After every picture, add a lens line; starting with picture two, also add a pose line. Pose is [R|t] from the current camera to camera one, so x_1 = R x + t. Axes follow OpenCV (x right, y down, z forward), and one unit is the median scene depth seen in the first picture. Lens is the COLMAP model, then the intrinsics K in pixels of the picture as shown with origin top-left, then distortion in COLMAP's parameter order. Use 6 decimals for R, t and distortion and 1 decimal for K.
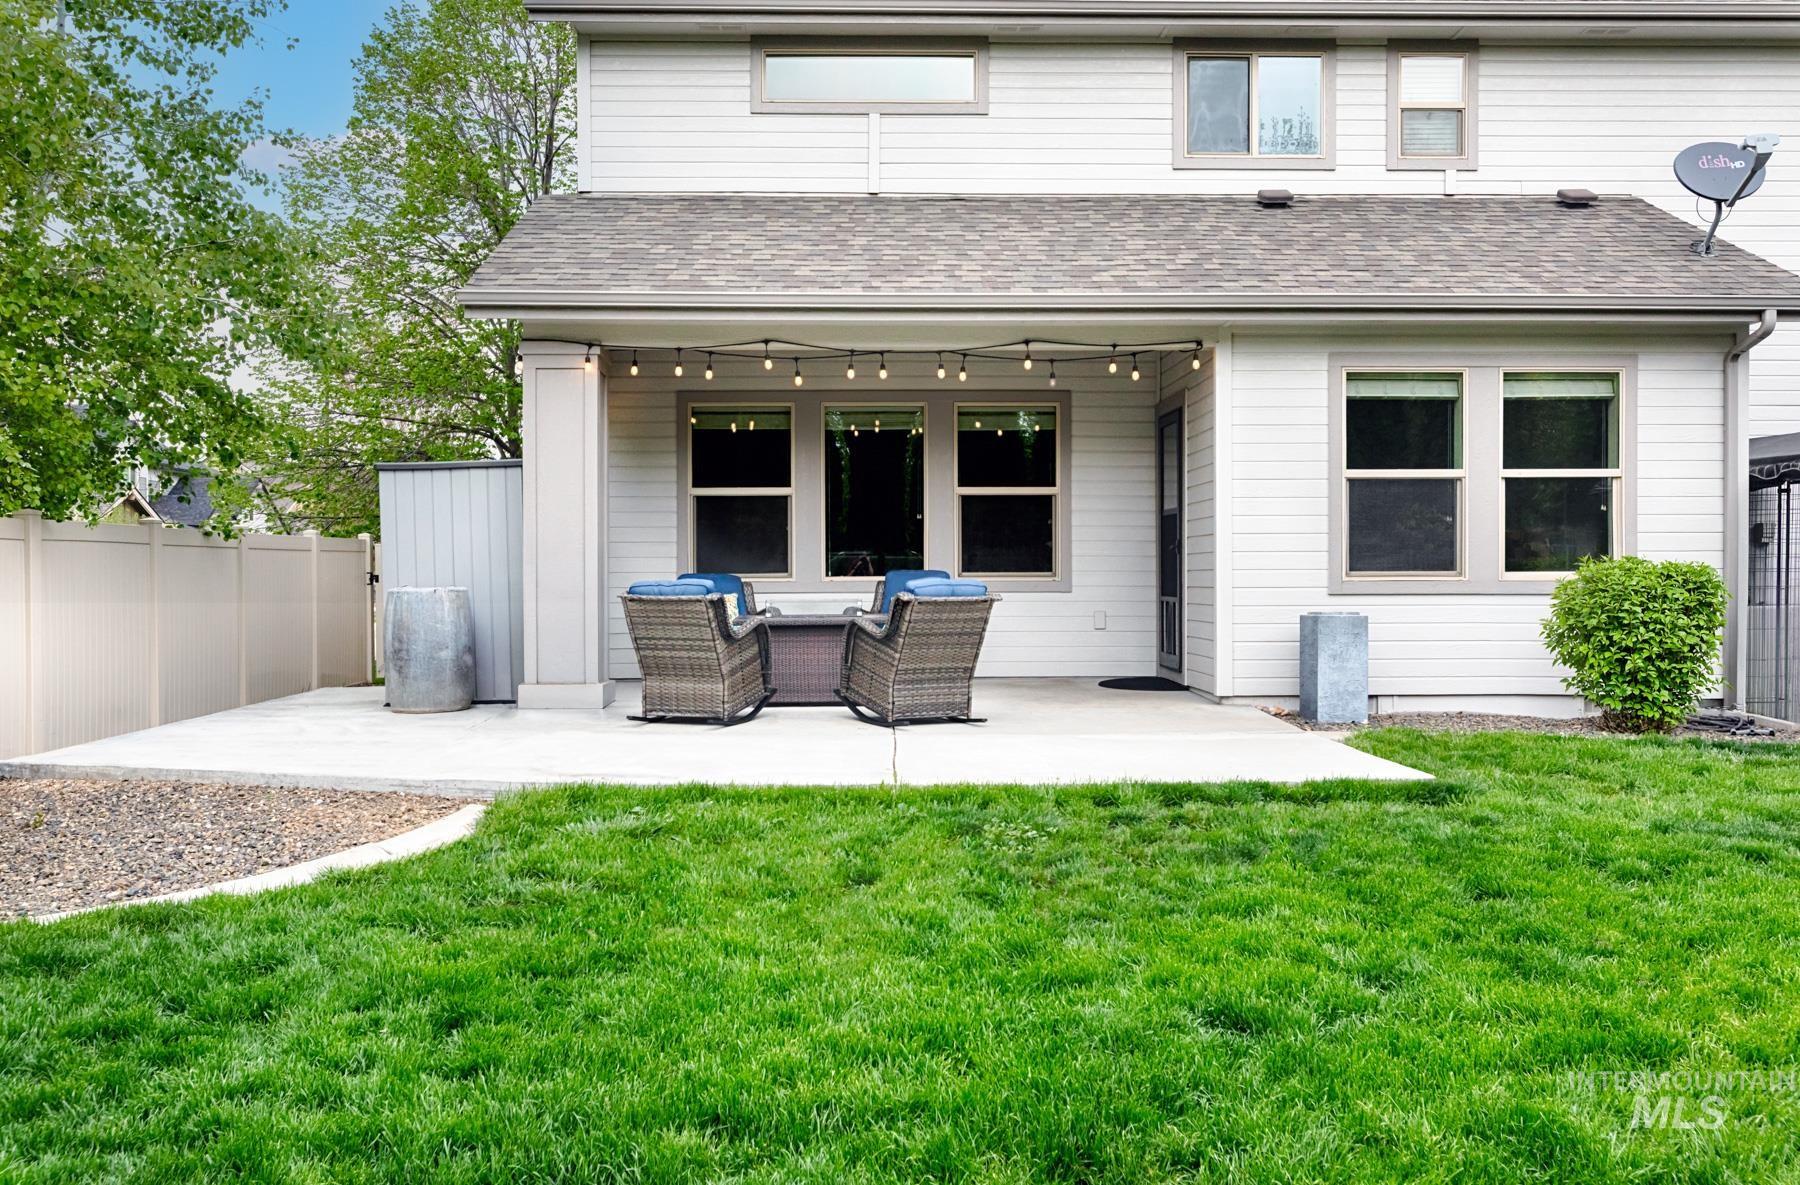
lens RADIAL K [[1540.2, 0, 898.9], [0, 1540.2, 583.5], [0, 0, 1]] dist [-0.003484, 0.005965]
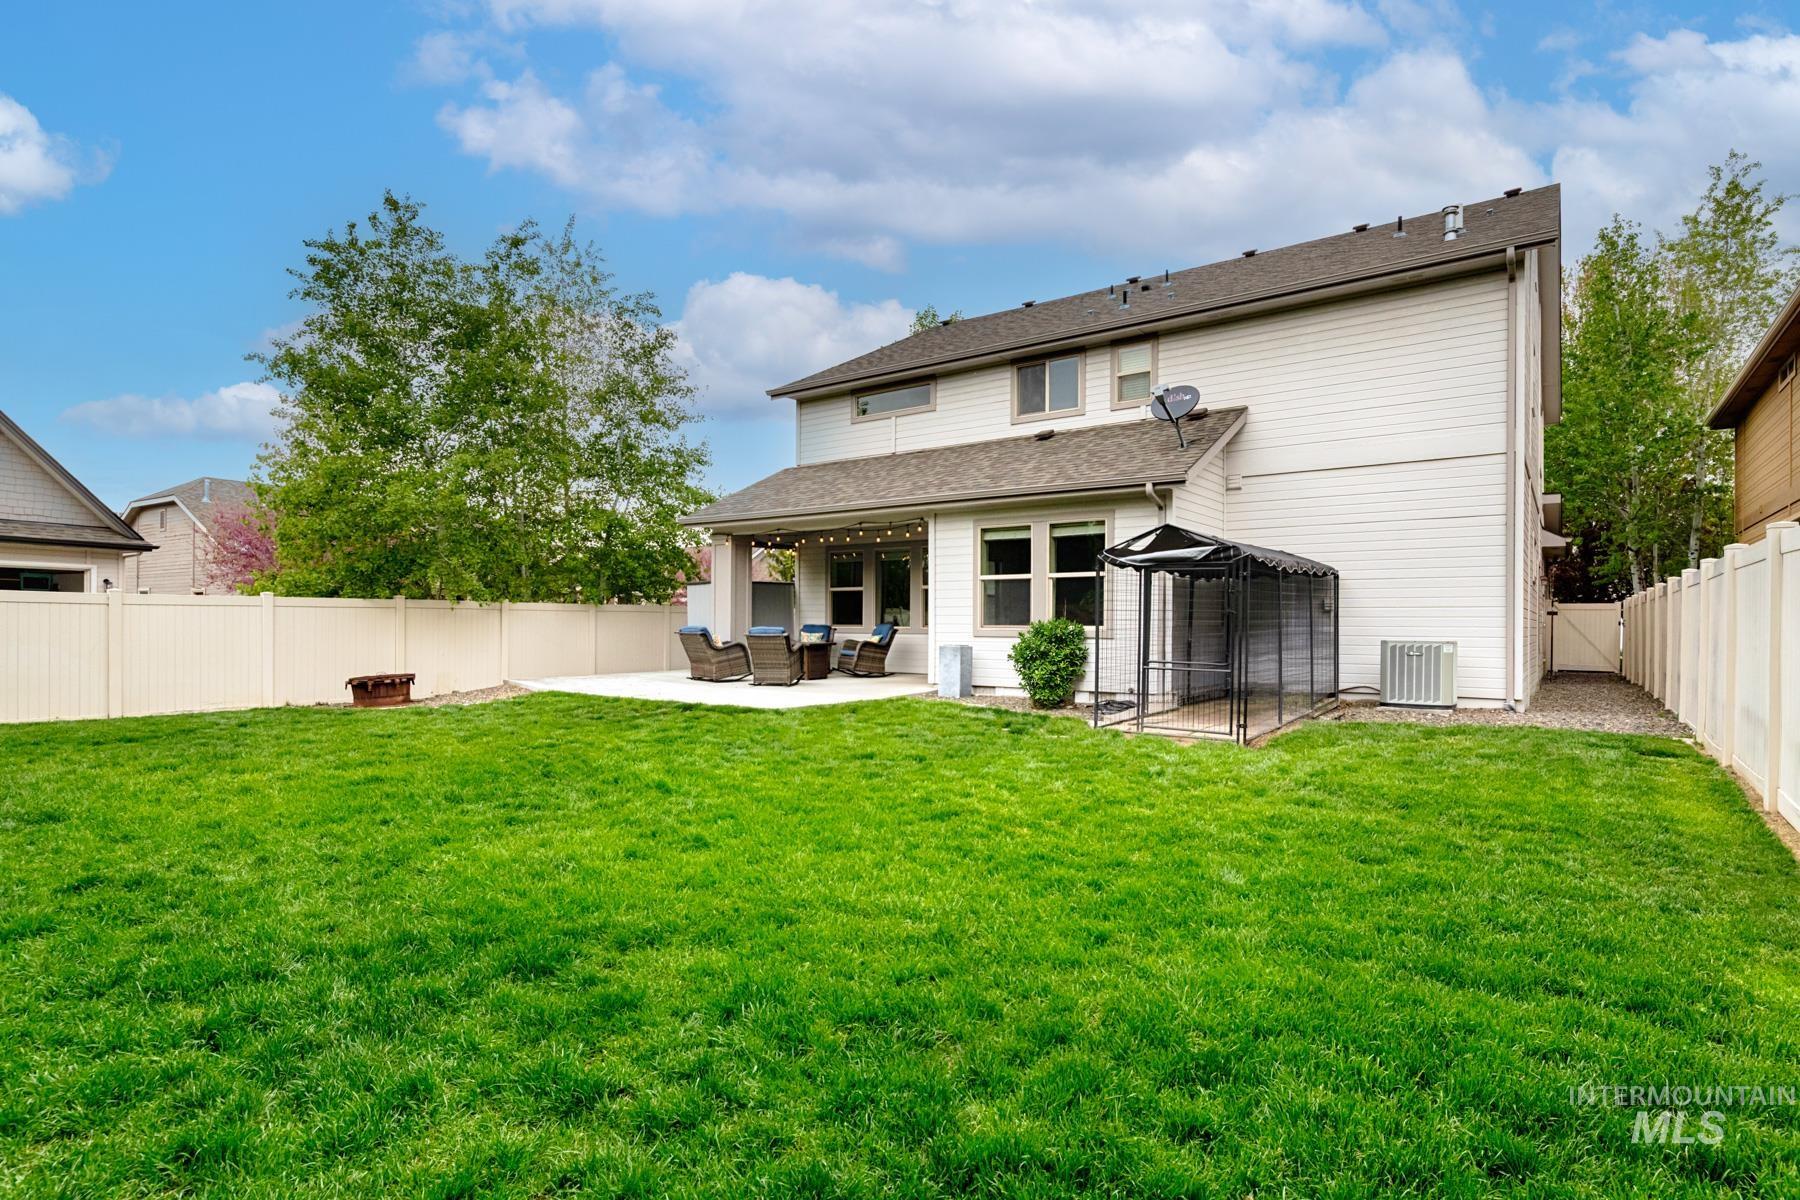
lens RADIAL K [[904.7, 0, 899.6], [0, 904.7, 606.1], [0, 0, 1]] dist [0.002333, 0.000182]
pose [[0.792817, -0.005737, -0.609433, 0.926936], [-0.012371, 0.999598, -0.025502, -0.001640], [0.609335, 0.027758, 0.792427, -0.019425]]
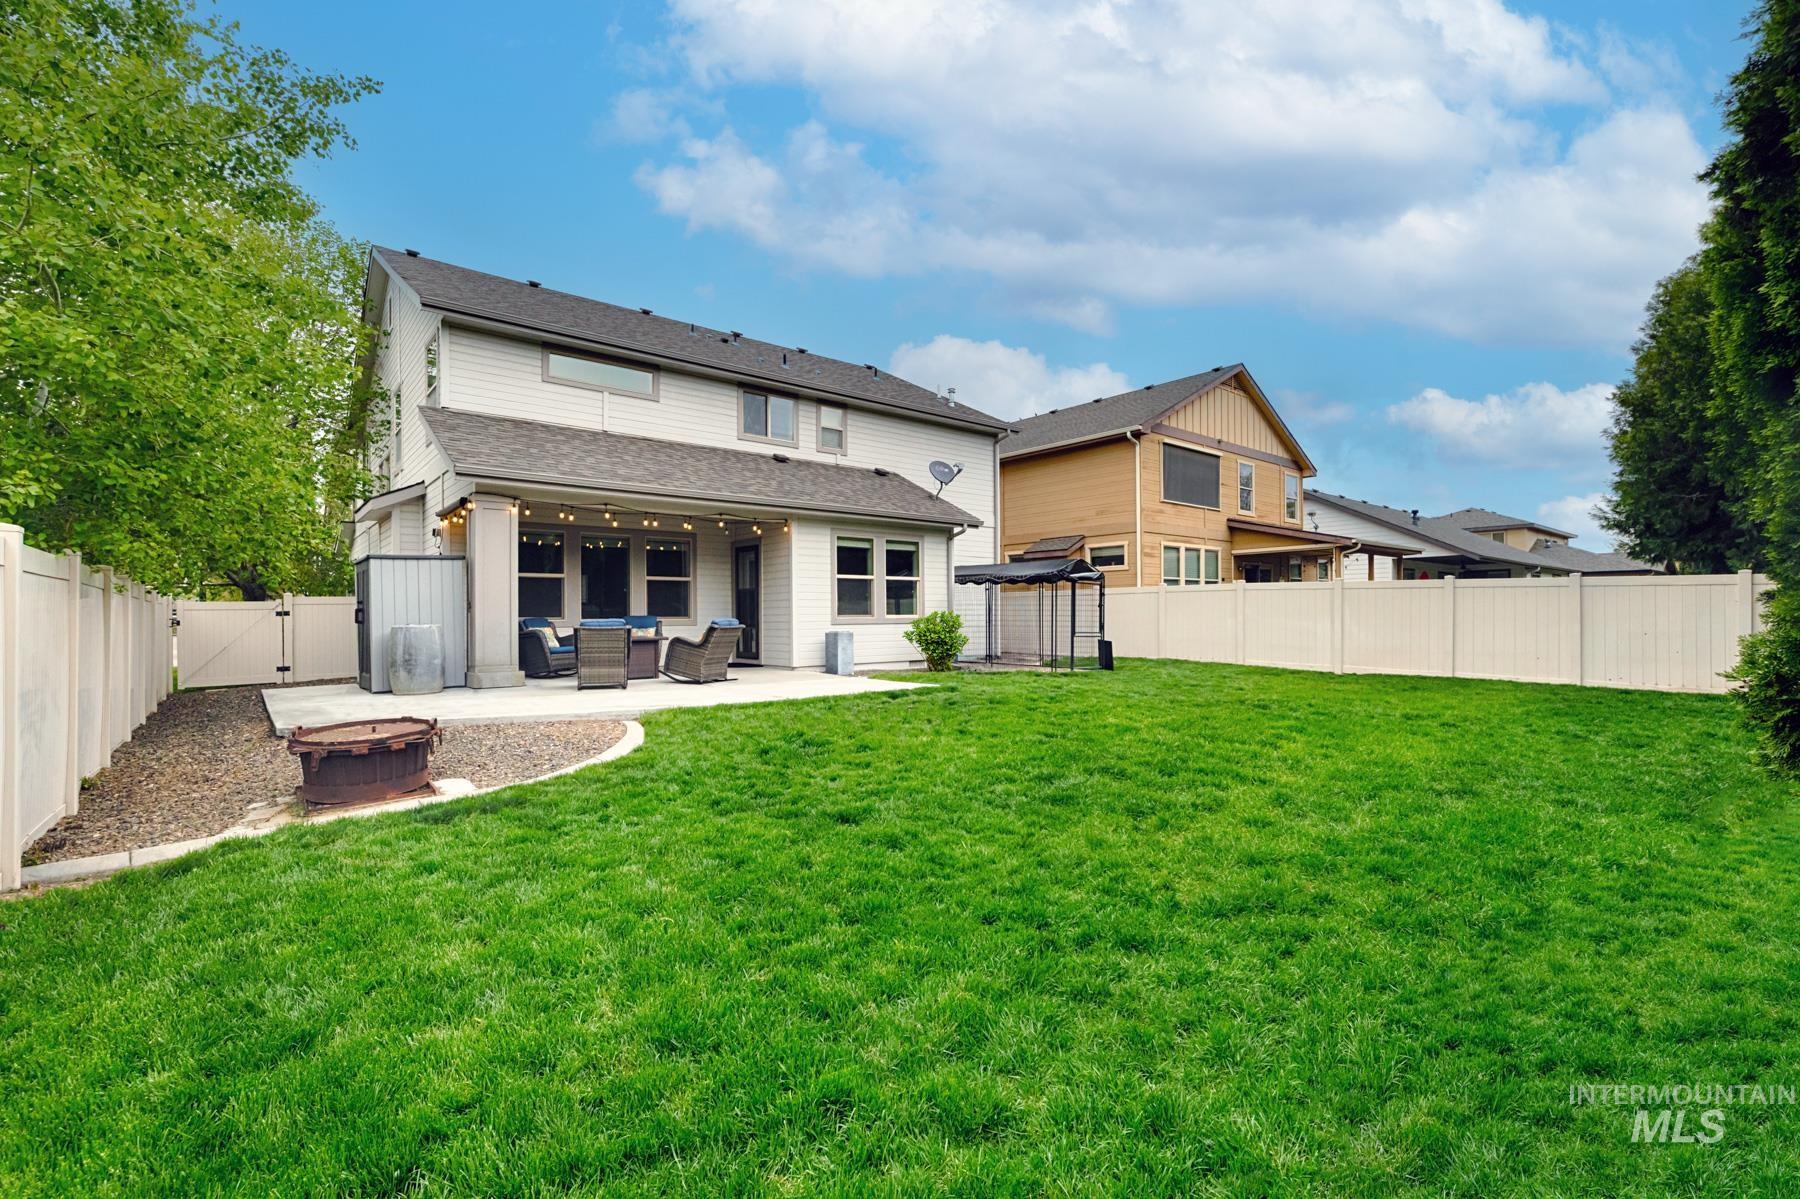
lens RADIAL K [[787.7, 0, 908.5], [0, 787.7, 614.5], [0, 0, 1]] dist [0.000767, -0.000149]
pose [[0.777618, -0.001849, 0.628734, -0.421331], [0.010242, 0.999900, -0.009728, 0.004802], [-0.628653, 0.014004, 0.777560, -0.071994]]
